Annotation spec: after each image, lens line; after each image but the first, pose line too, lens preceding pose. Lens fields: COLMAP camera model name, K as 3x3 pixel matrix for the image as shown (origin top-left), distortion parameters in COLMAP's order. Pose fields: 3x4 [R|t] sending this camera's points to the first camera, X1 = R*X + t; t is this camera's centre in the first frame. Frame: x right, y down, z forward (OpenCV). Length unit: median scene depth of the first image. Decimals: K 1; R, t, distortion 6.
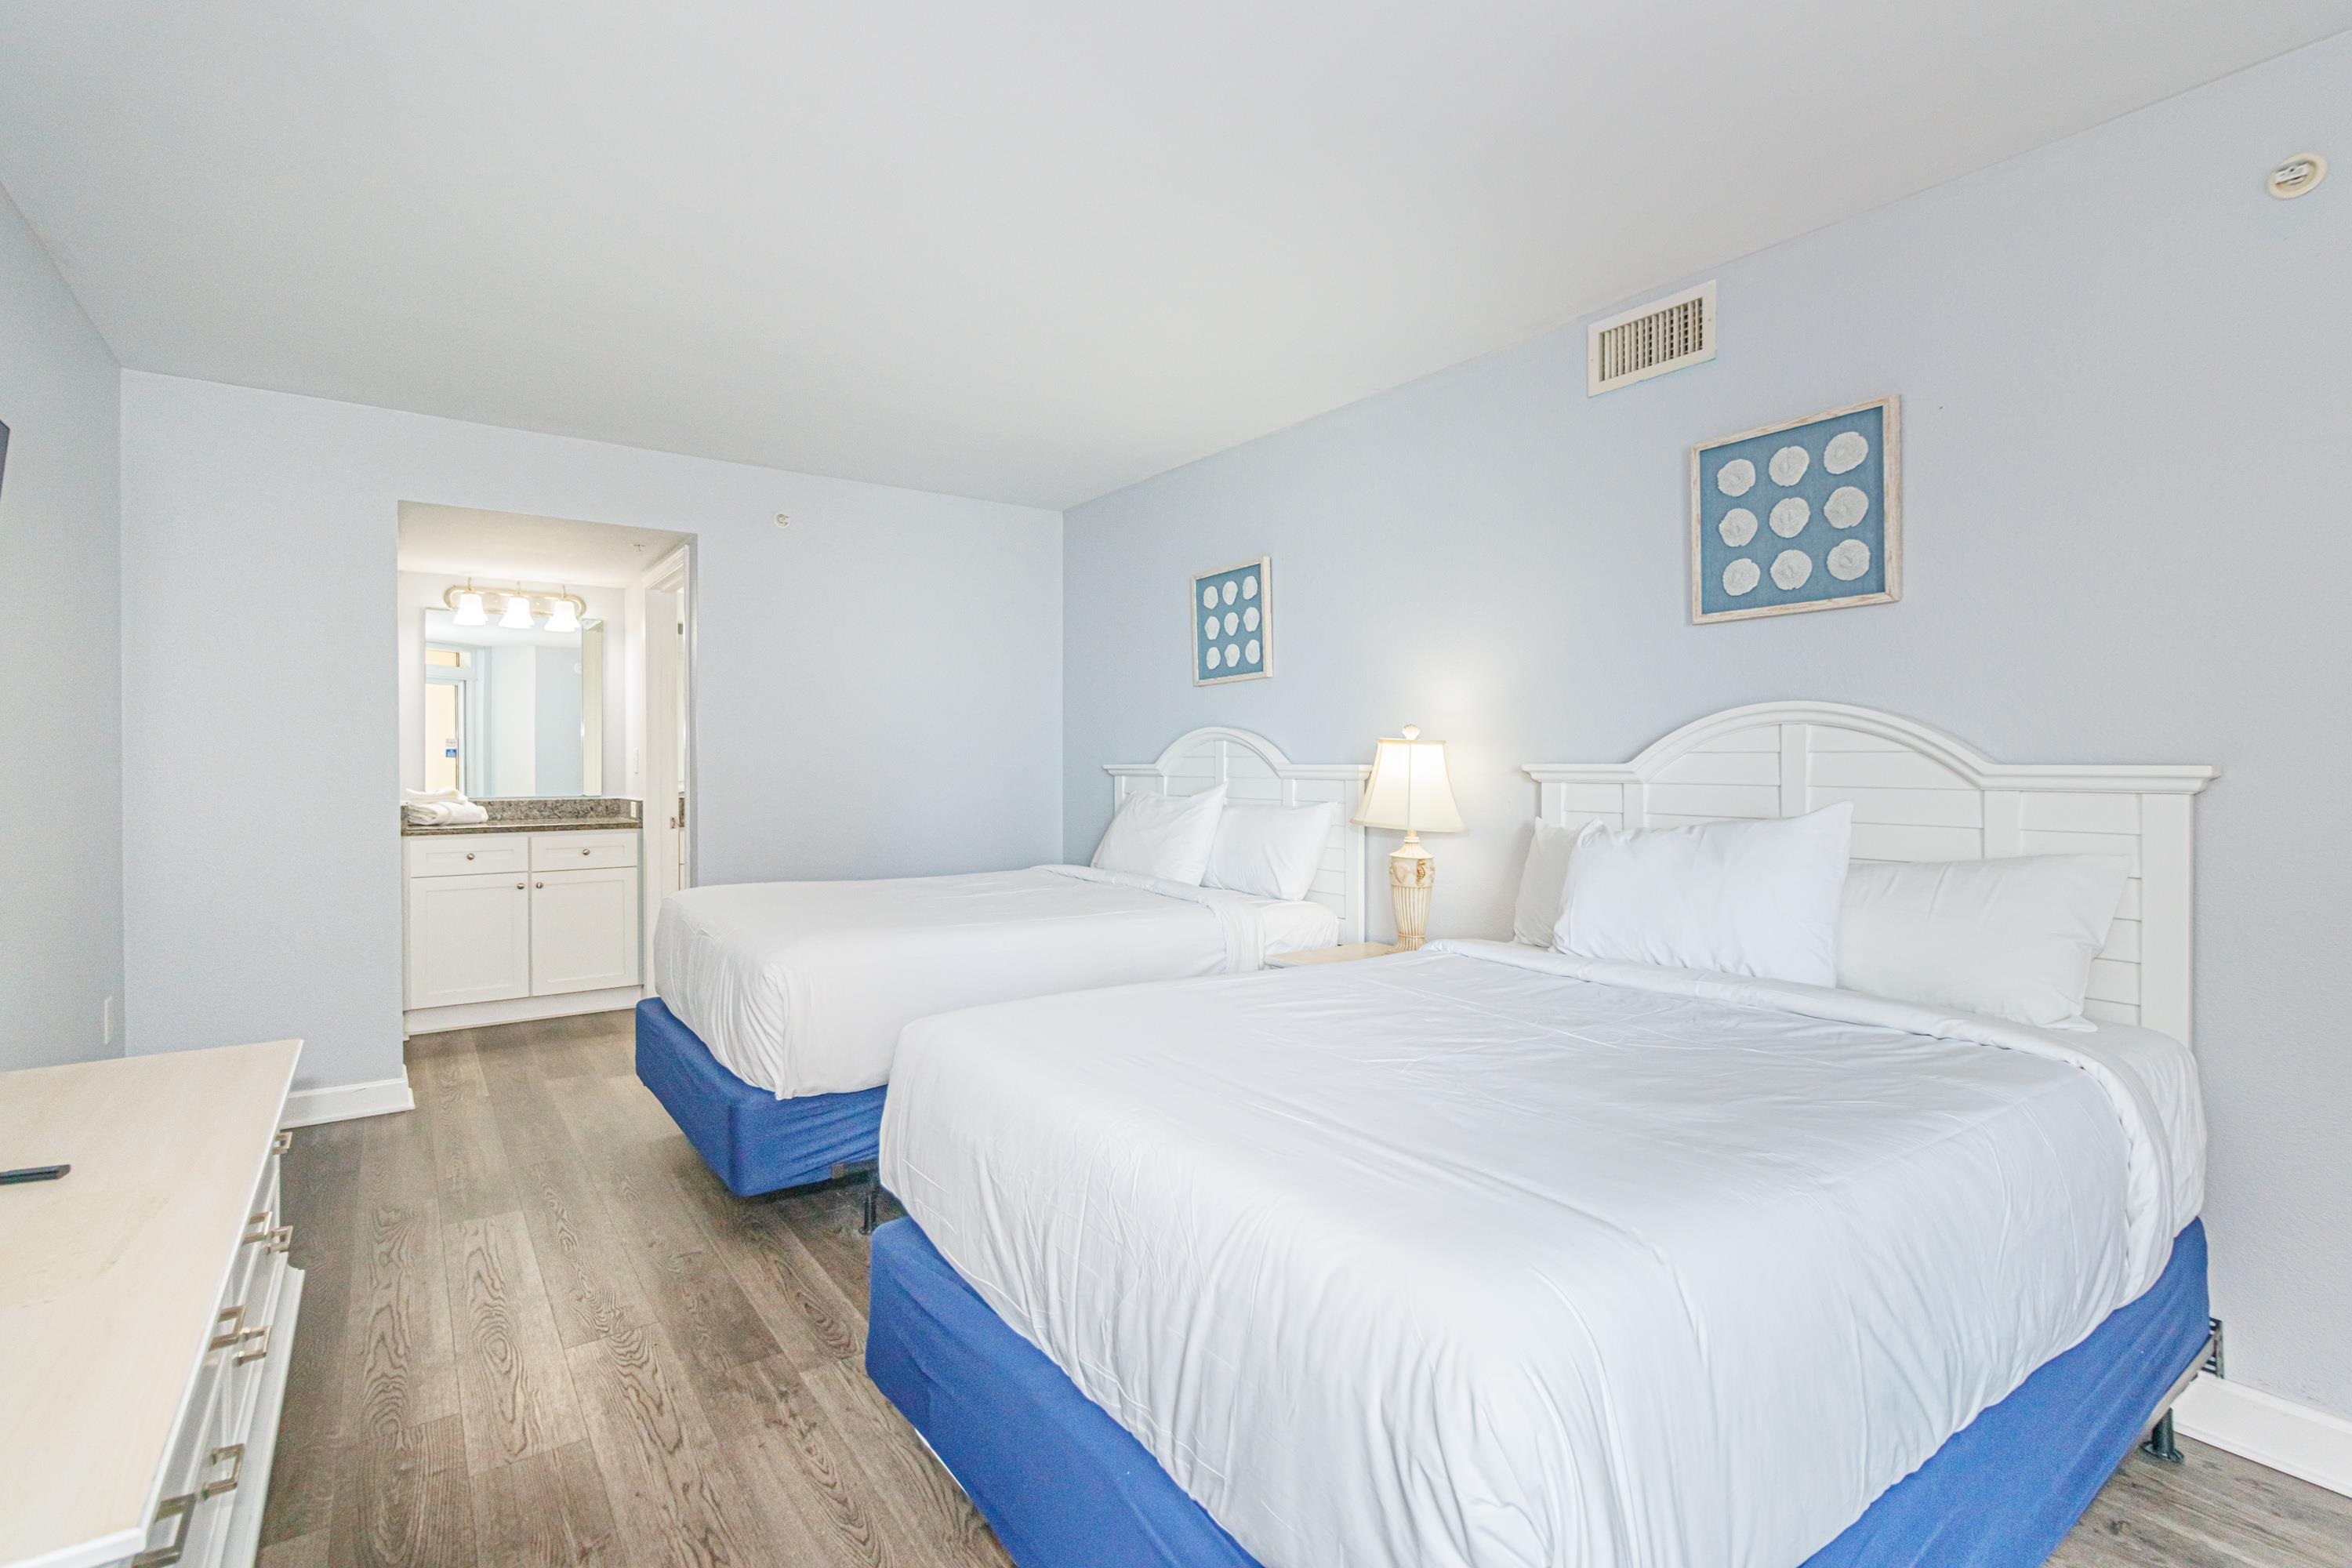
lens RADIAL K [[1085.7, 0, 1161.6], [0, 1085.7, 773.1], [0, 0, 1]] dist [0.000633, 0.000992]
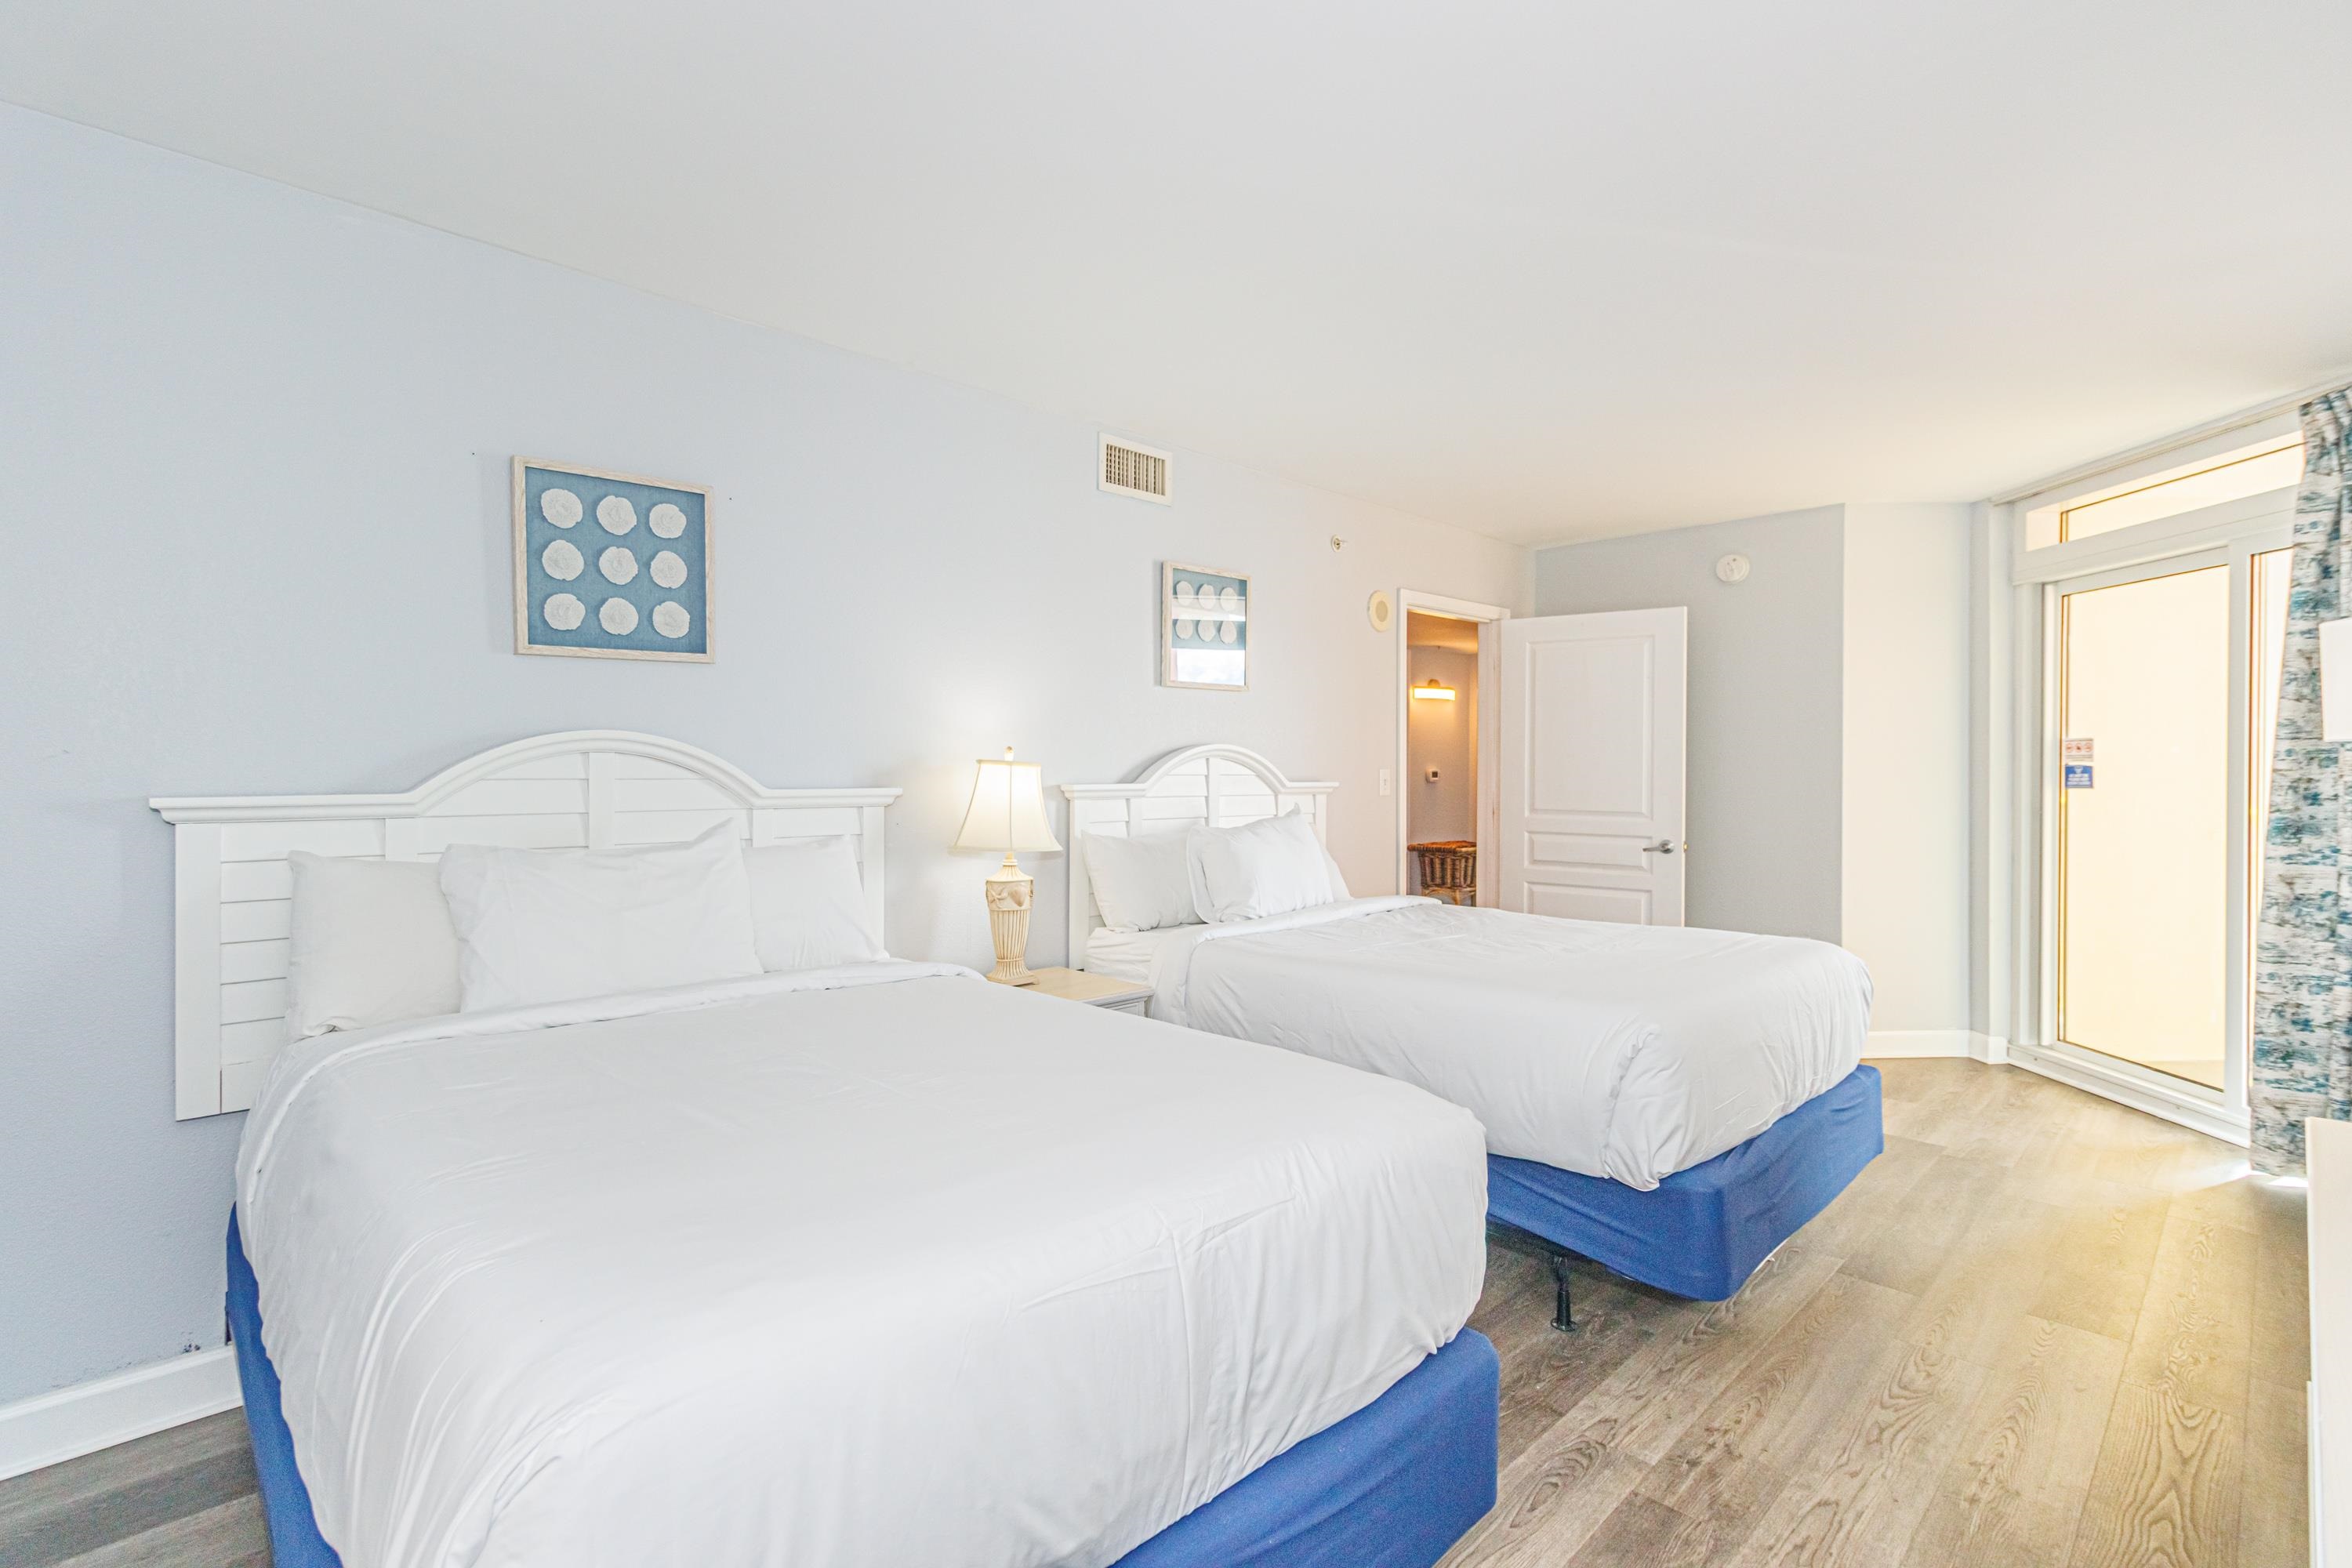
lens RADIAL K [[1075.6, 0, 1176.0], [0, 1075.6, 784.0], [0, 0, 1]] dist [-0.054875, 0.000552]
pose [[-0.141542, 0.025538, 0.989603, -0.601884], [0.041630, 0.998936, -0.019825, 0.013898], [-0.989057, 0.038392, -0.142454, 0.805398]]
